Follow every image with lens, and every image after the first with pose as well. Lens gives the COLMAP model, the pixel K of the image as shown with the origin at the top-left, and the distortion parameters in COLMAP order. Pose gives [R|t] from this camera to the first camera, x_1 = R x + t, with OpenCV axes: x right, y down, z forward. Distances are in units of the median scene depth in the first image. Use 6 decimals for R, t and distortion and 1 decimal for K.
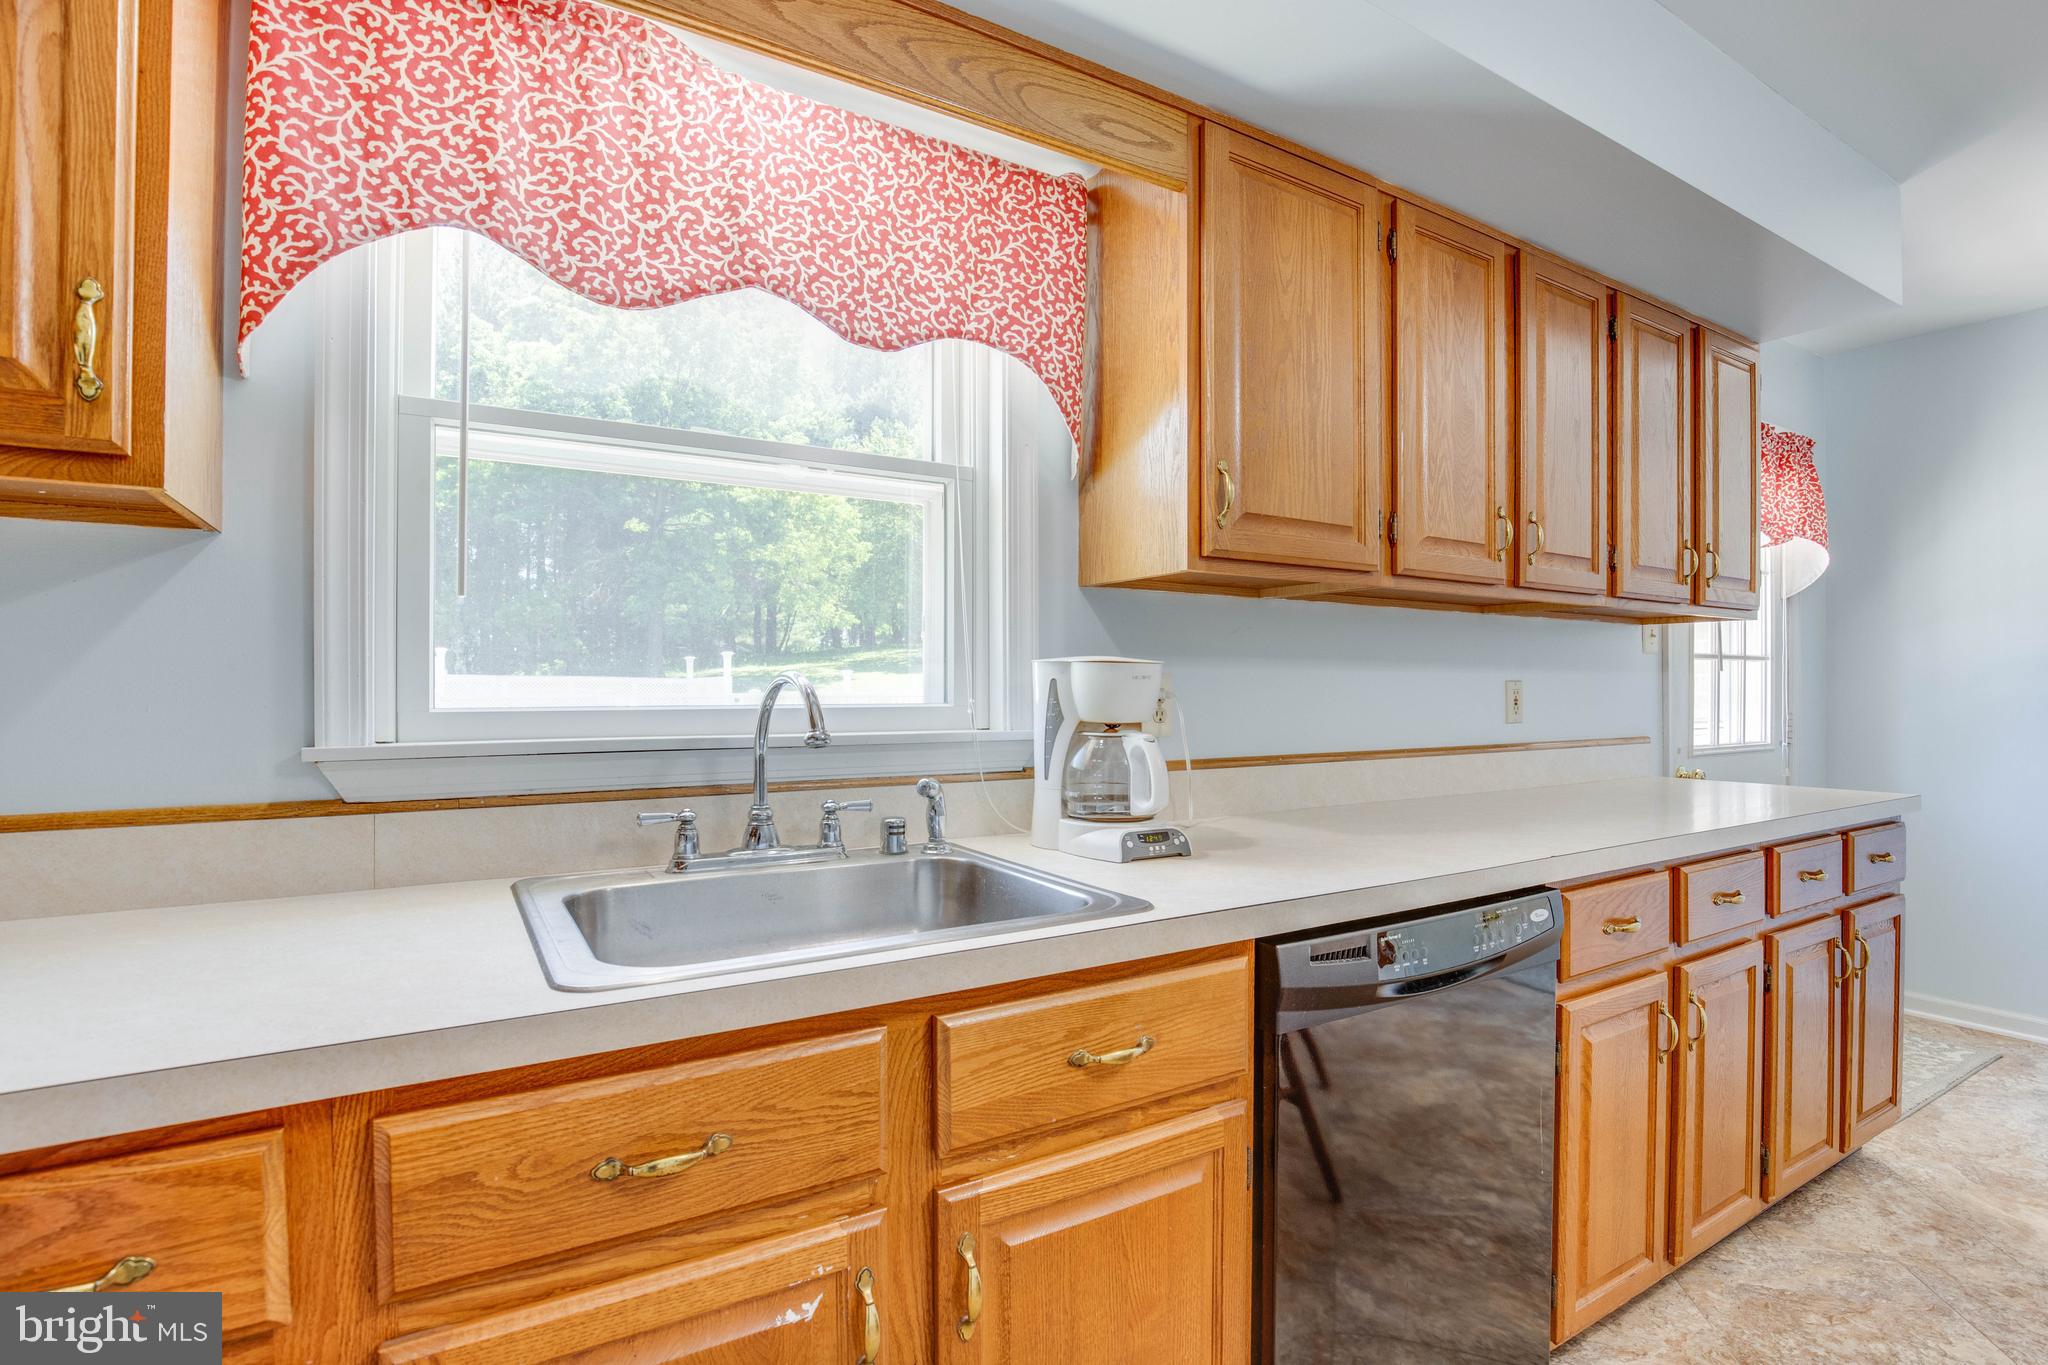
lens RADIAL K [[953.0, 0, 1033.9], [0, 953.0, 693.1], [0, 0, 1]] dist [-0.038208, 0.007239]
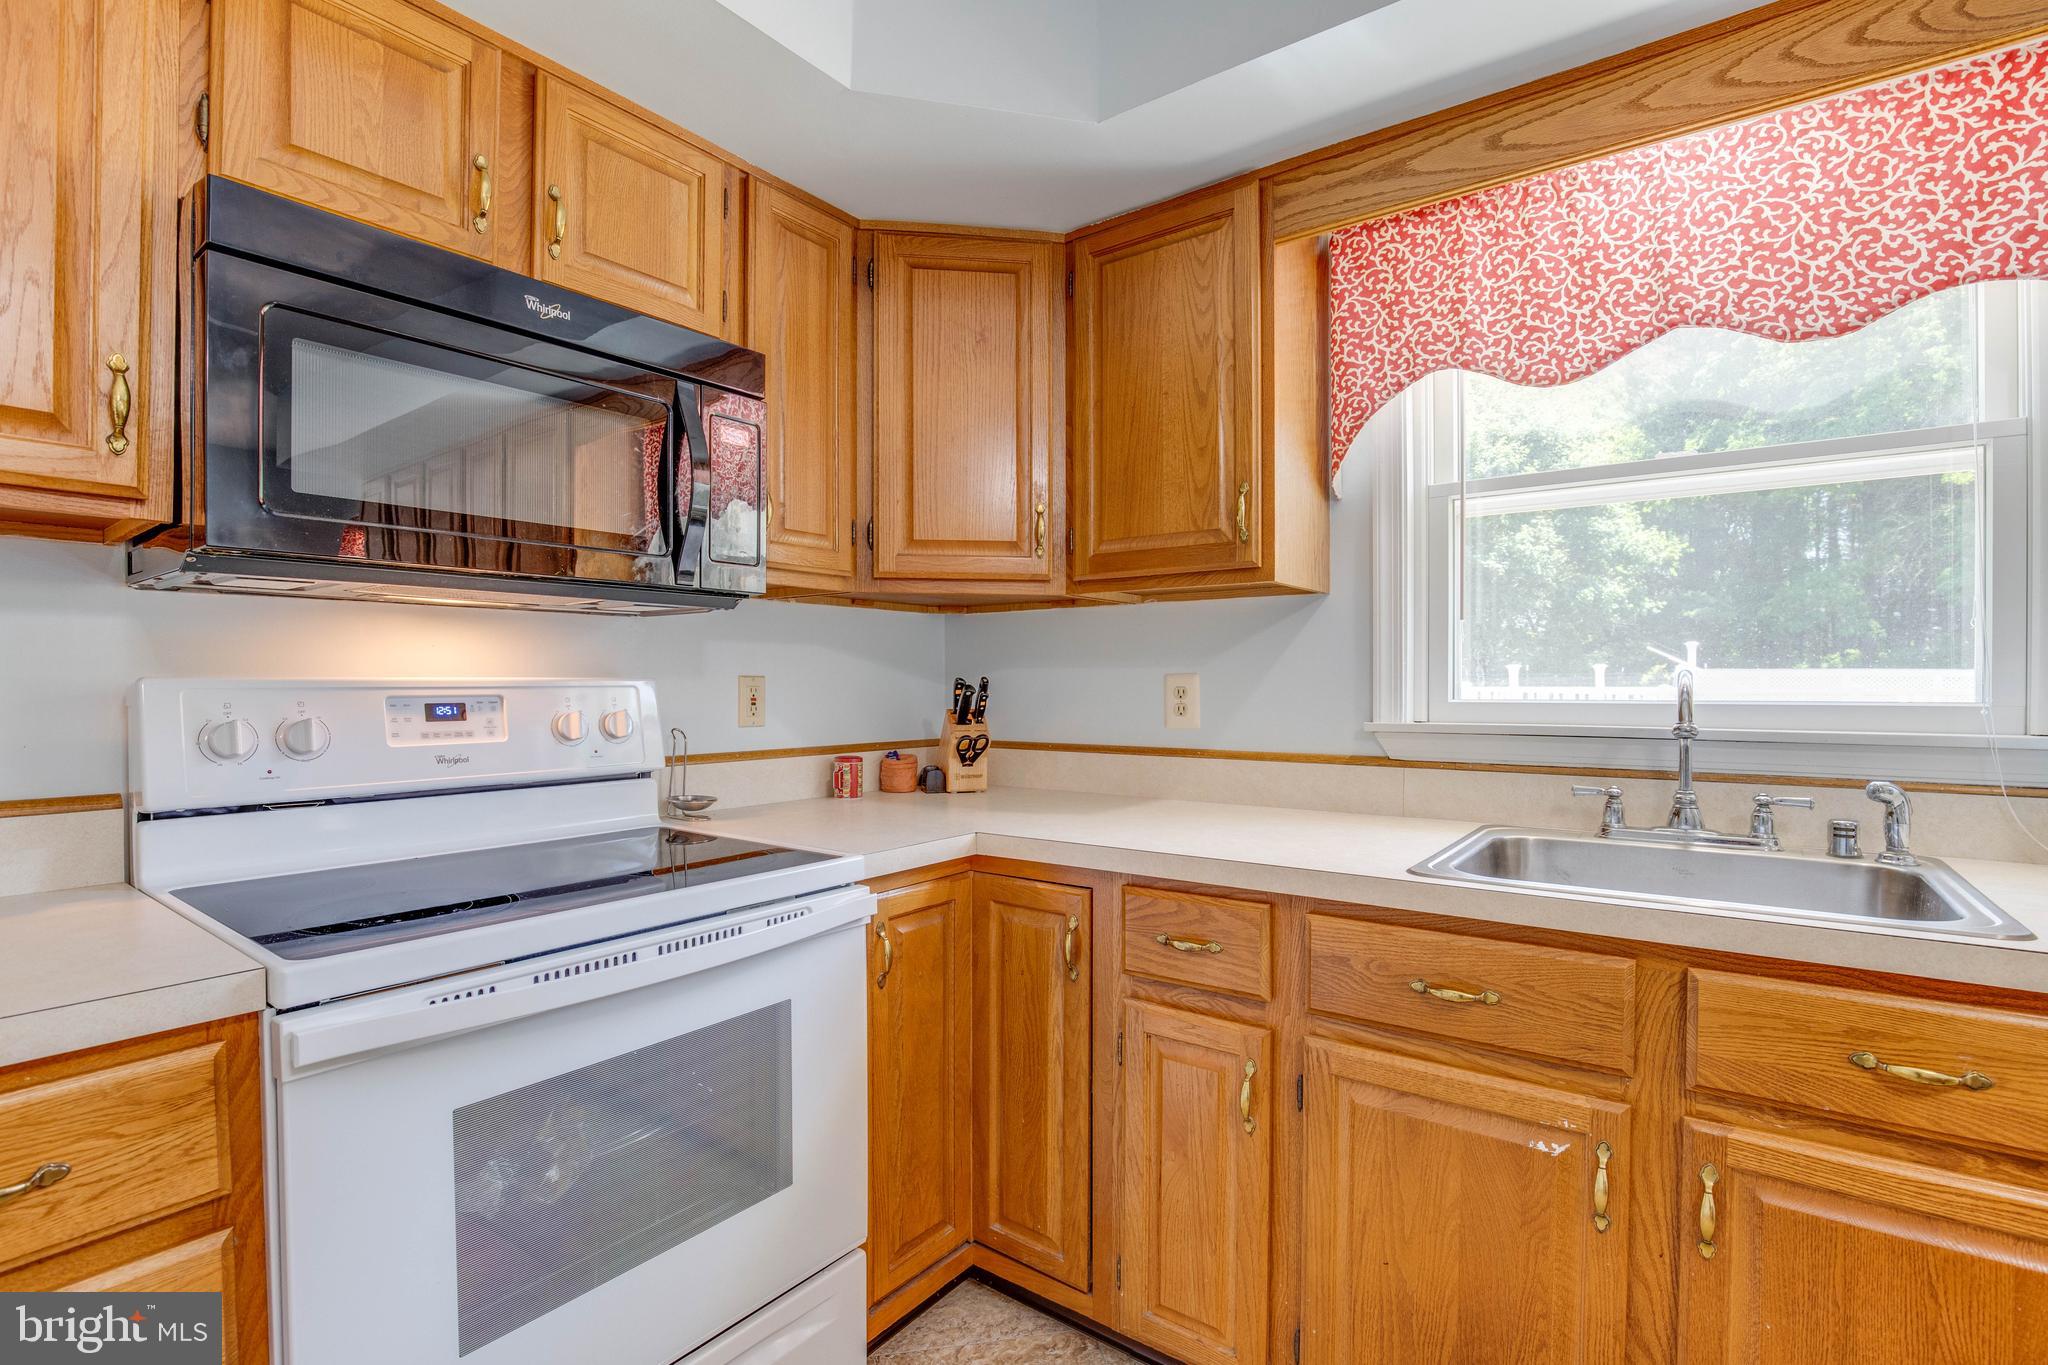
lens RADIAL K [[953.0, 0, 1033.9], [0, 953.0, 693.1], [0, 0, 1]] dist [-0.038208, 0.007239]
pose [[0.372572, 0.008081, -0.927968, 0.483418], [-0.002360, 0.999967, 0.007761, -0.003353], [0.928000, -0.000701, 0.372579, -0.131385]]
